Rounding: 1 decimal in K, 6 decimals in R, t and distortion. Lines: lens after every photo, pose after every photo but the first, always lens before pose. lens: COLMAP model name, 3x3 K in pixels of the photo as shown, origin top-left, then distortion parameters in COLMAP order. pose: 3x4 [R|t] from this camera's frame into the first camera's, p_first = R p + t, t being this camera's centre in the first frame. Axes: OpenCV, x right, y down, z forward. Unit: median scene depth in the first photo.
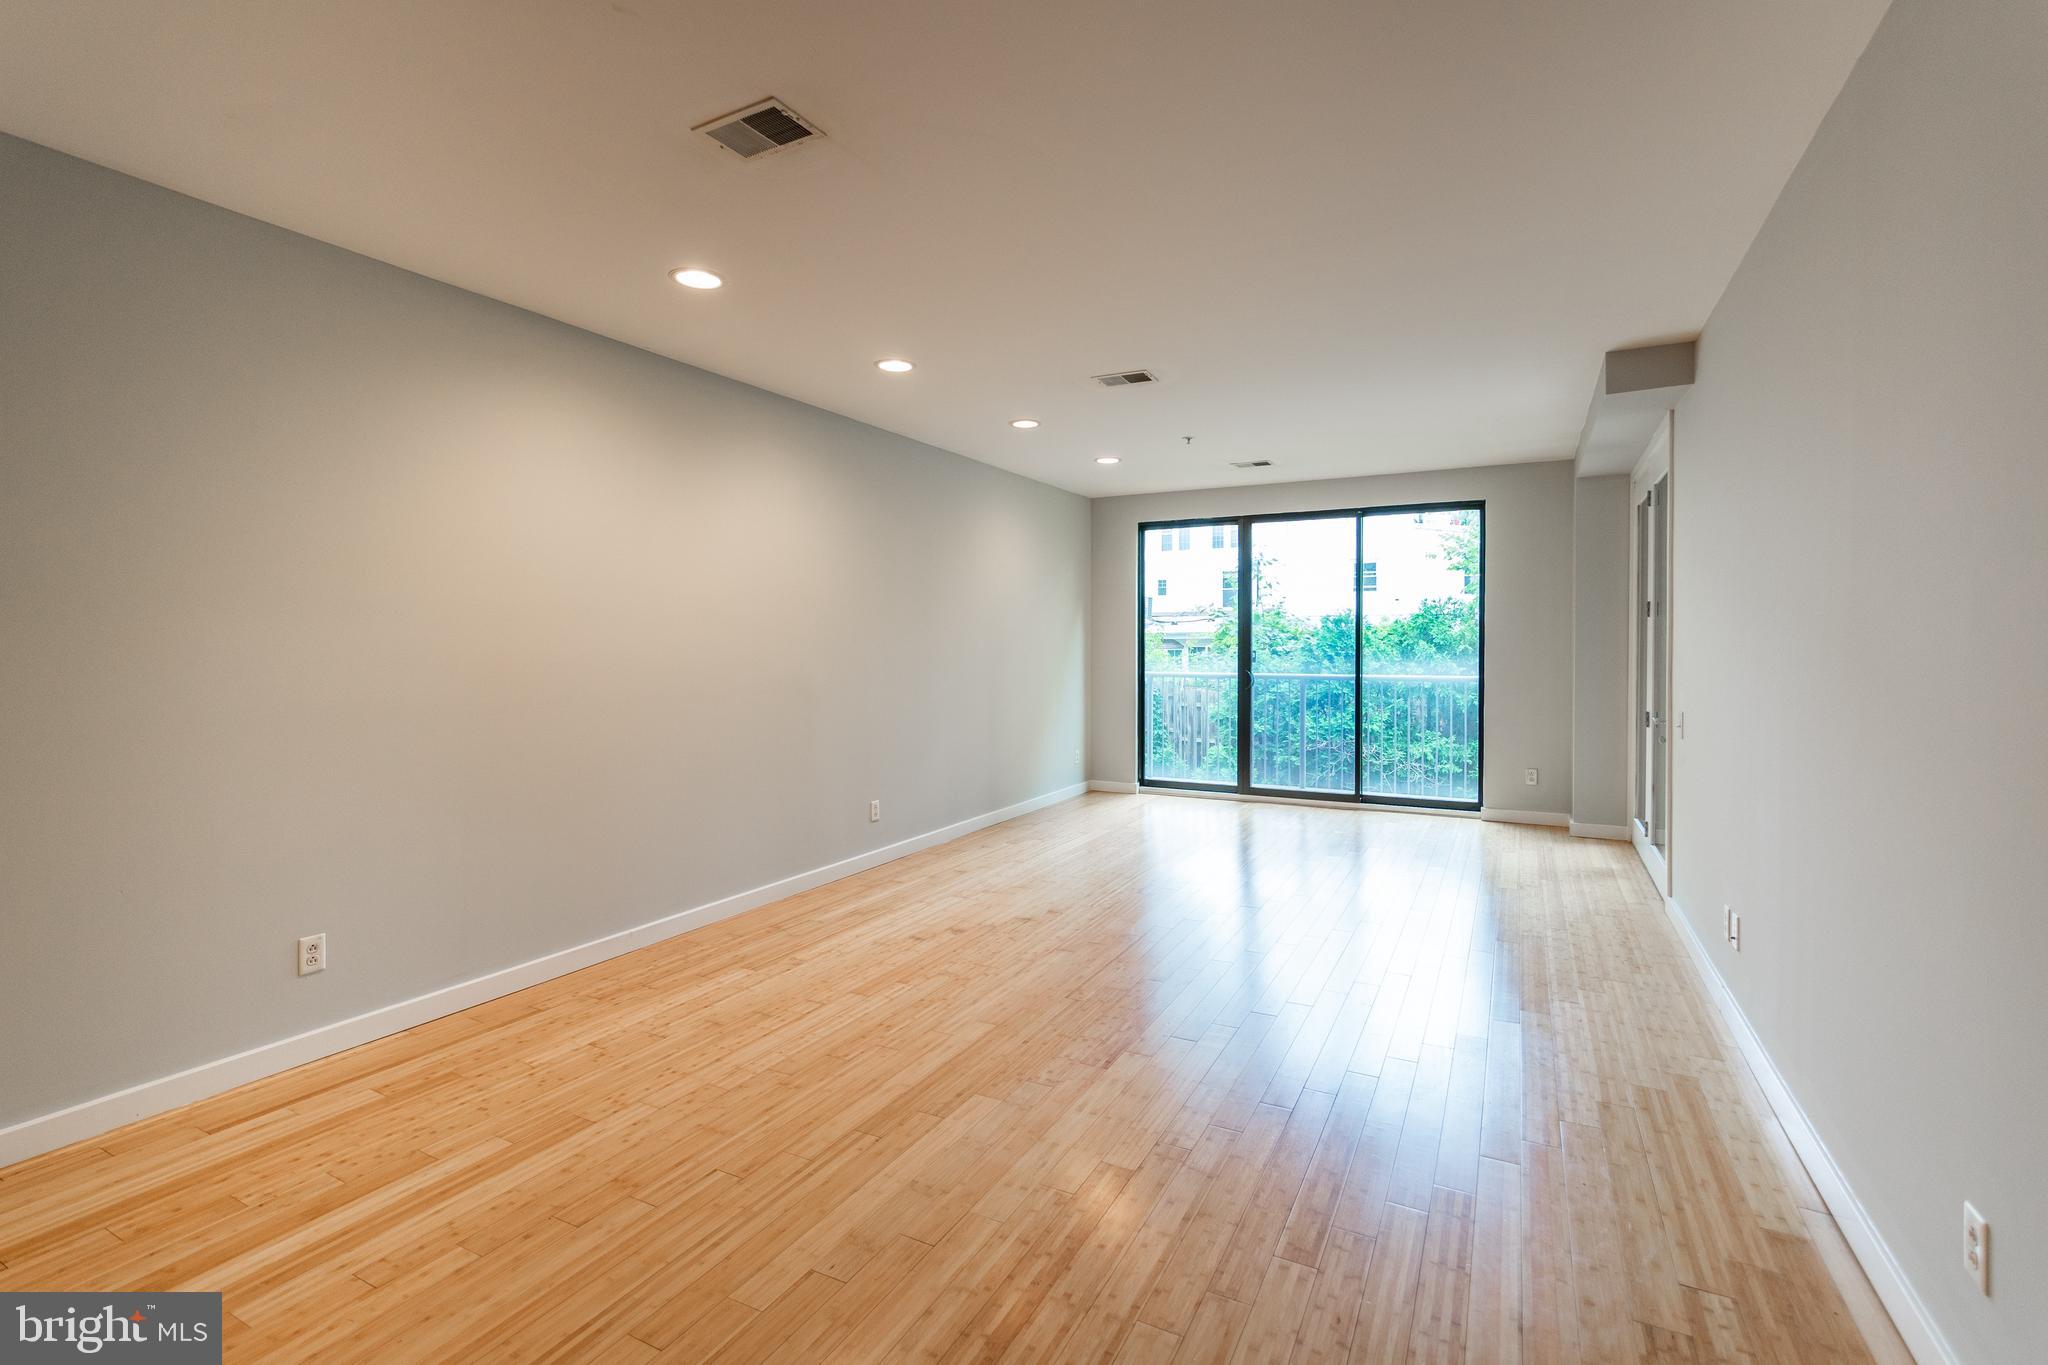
lens RADIAL K [[920.1, 0, 1036.2], [0, 920.1, 652.4], [0, 0, 1]] dist [0.001279, 0.000043]
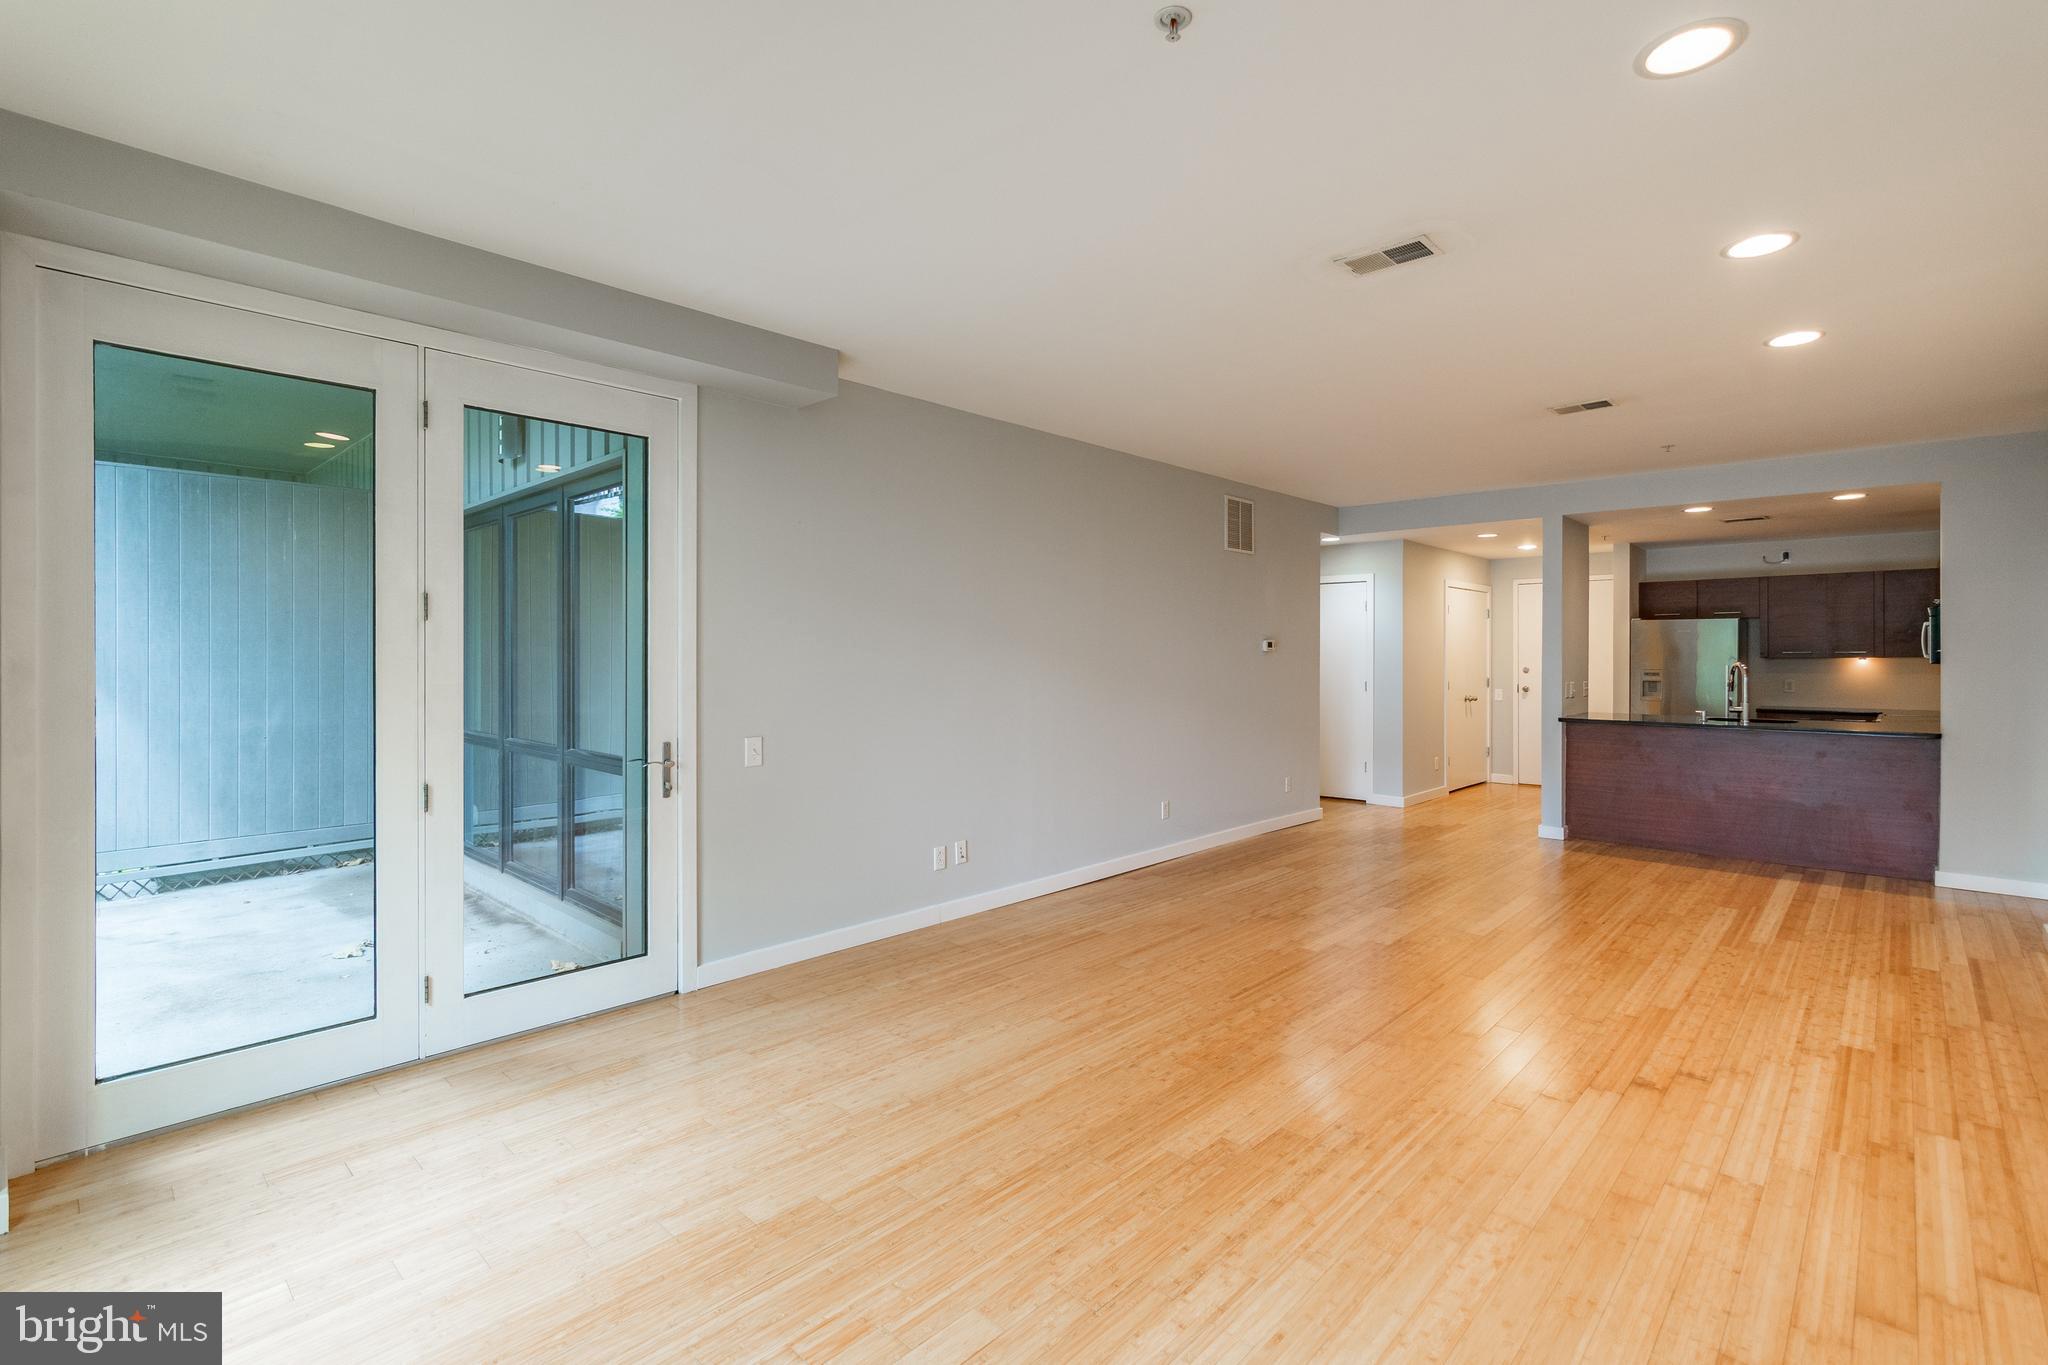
lens RADIAL K [[927.0, 0, 1054.9], [0, 927.0, 653.2], [0, 0, 1]] dist [-0.000243, -0.000127]
pose [[-0.969089, 0.000860, 0.246710, 0.161258], [0.002253, 0.999983, 0.005364, -0.022055], [-0.246701, 0.005754, -0.969075, 1.682136]]
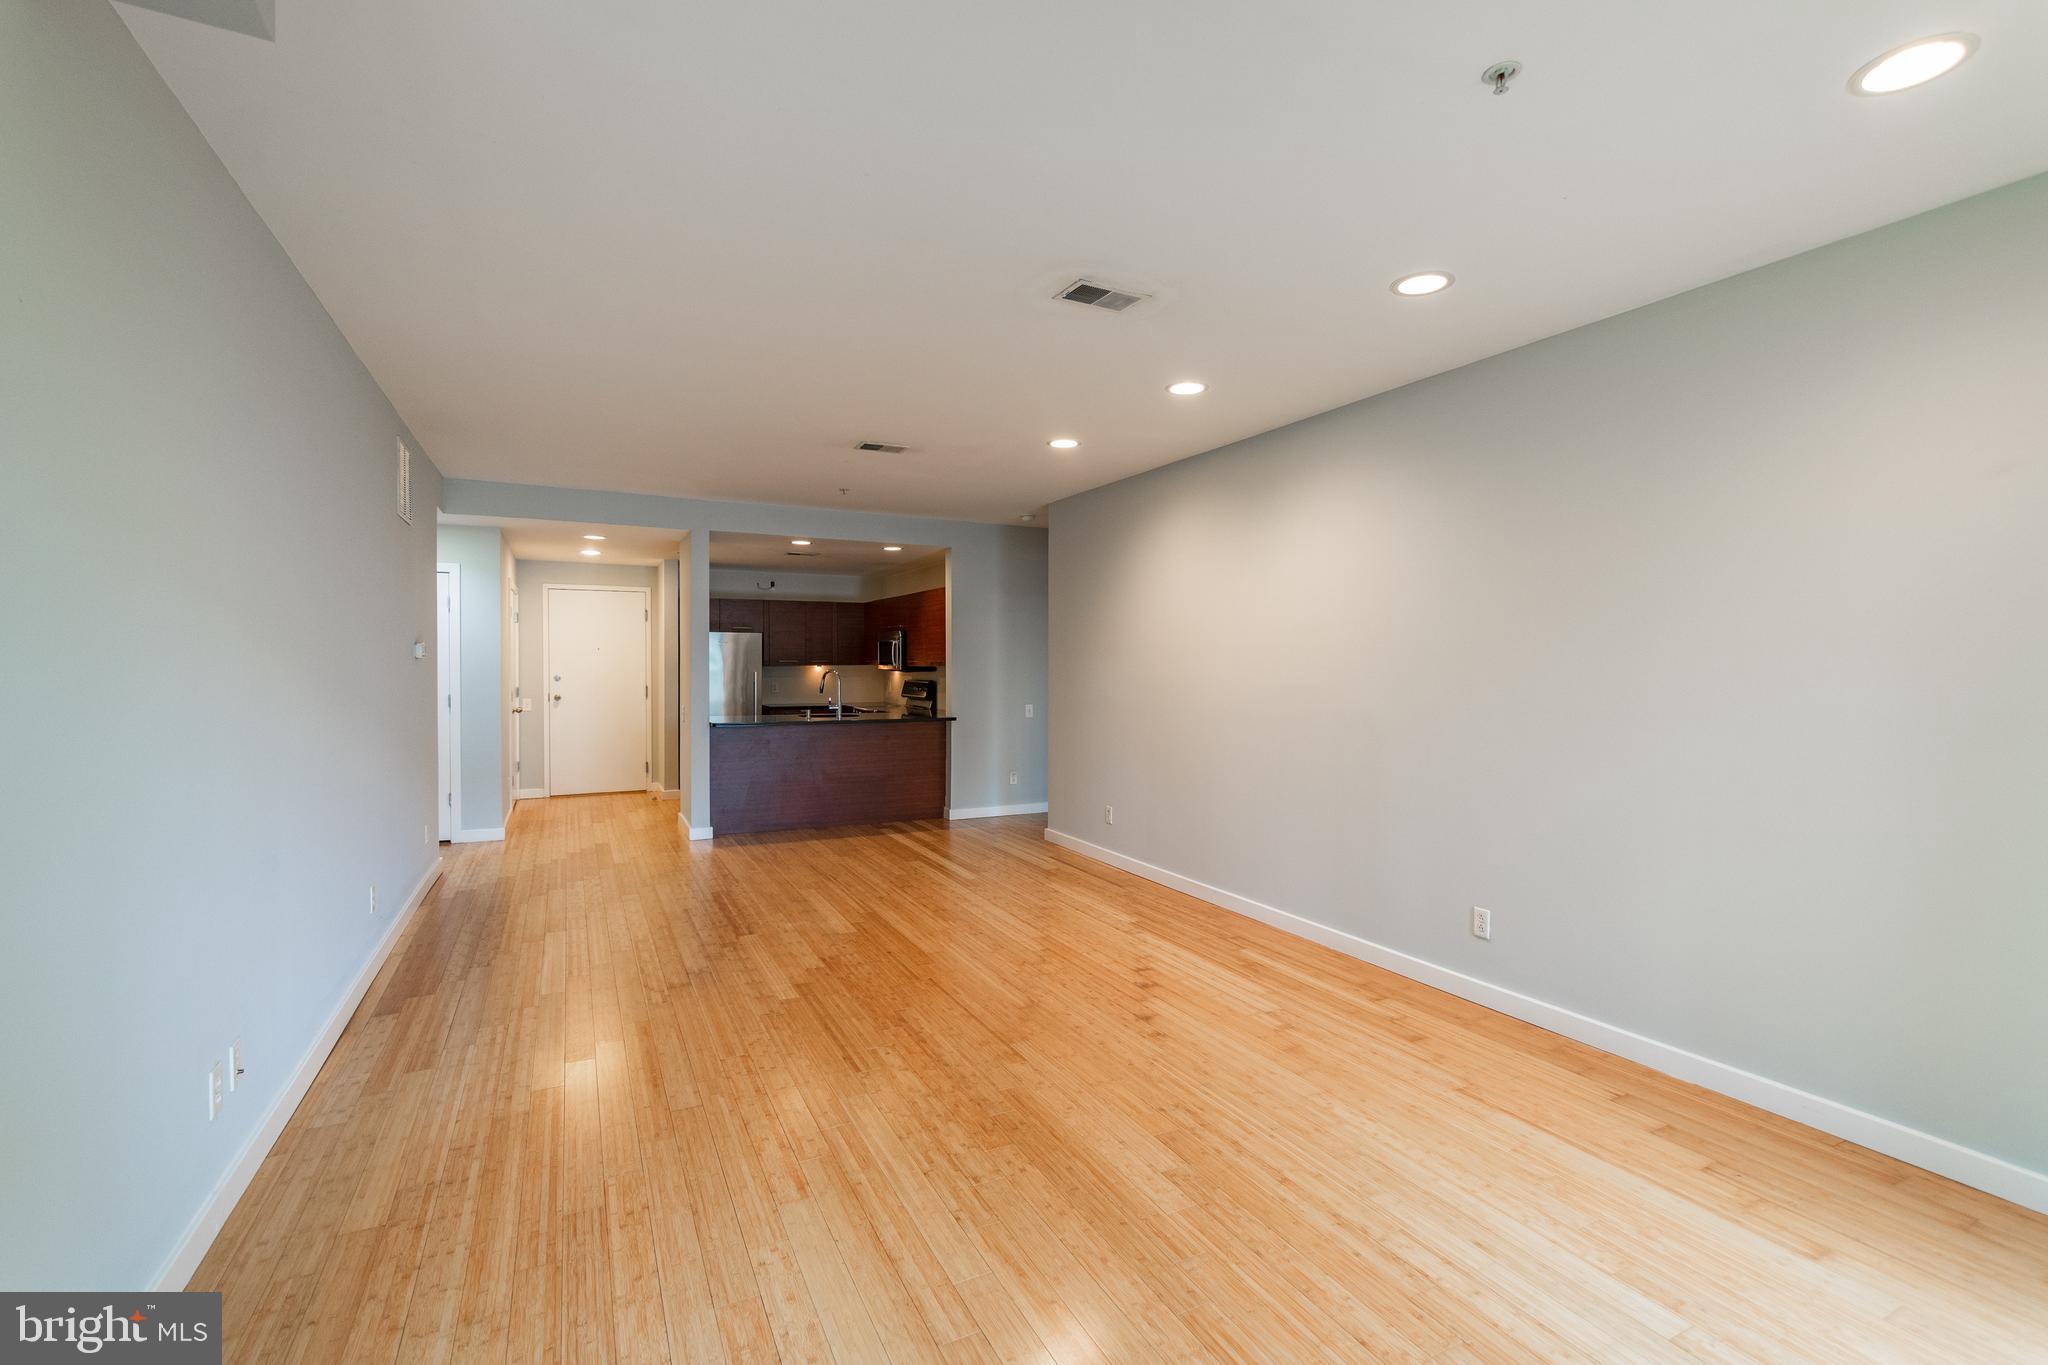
lens RADIAL K [[891.6, 0, 1029.0], [0, 891.6, 677.3], [0, 0, 1]] dist [0.001309, -0.000095]
pose [[-0.575489, 0.011312, -0.817732, 0.675074], [-0.010353, 0.999723, 0.021116, -0.023947], [0.817744, 0.020619, -0.575212, 1.339569]]
